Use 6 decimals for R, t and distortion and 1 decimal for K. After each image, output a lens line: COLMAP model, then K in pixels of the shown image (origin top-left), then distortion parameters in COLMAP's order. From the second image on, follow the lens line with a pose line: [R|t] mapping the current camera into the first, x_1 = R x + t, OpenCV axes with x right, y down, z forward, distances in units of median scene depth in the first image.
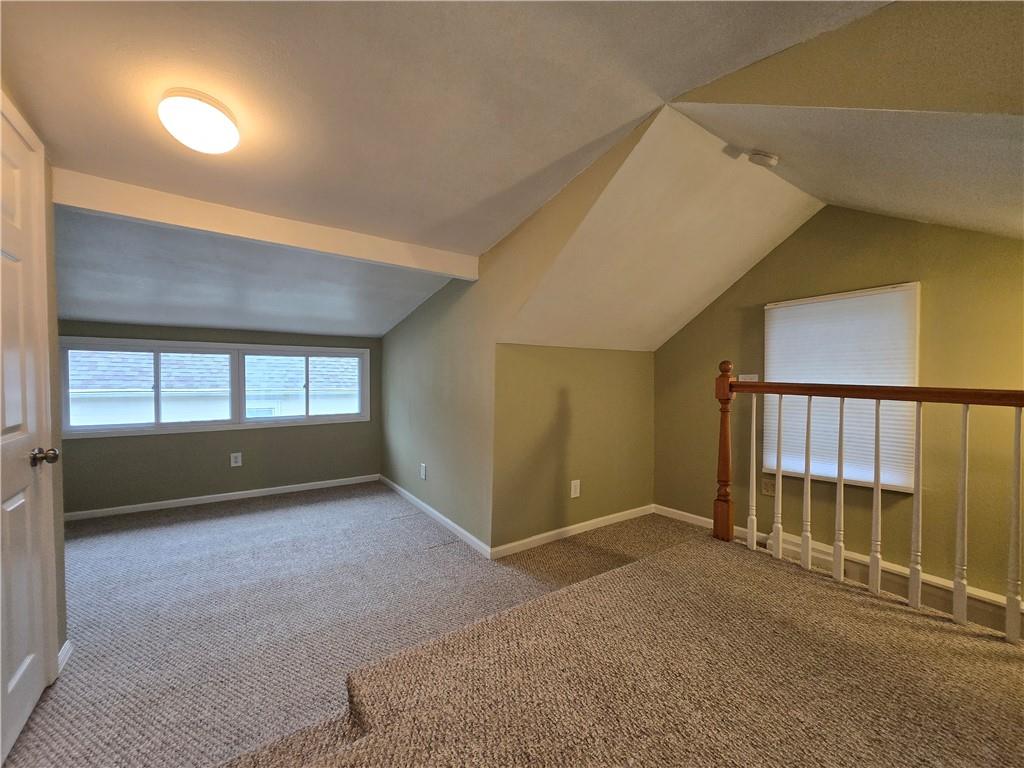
lens RADIAL K [[404.4, 0, 512.8], [0, 404.4, 384.2], [0, 0, 1]] dist [0.002589, -0.000052]
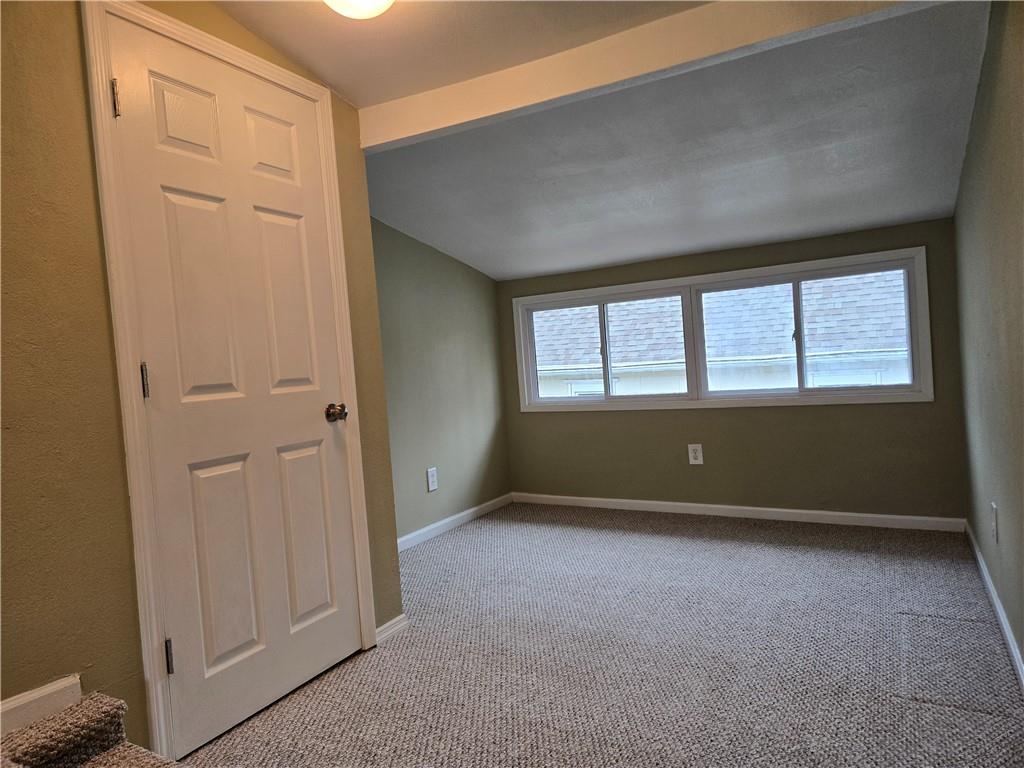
lens RADIAL K [[686.2, 0, 510.3], [0, 686.2, 389.6], [0, 0, 1]] dist [0.067920, -0.041688]
pose [[0.422247, -0.001492, -0.906480, 0.204366], [0.050989, 0.998454, 0.022108, 0.041423], [0.905046, -0.055555, 0.421670, 0.263115]]
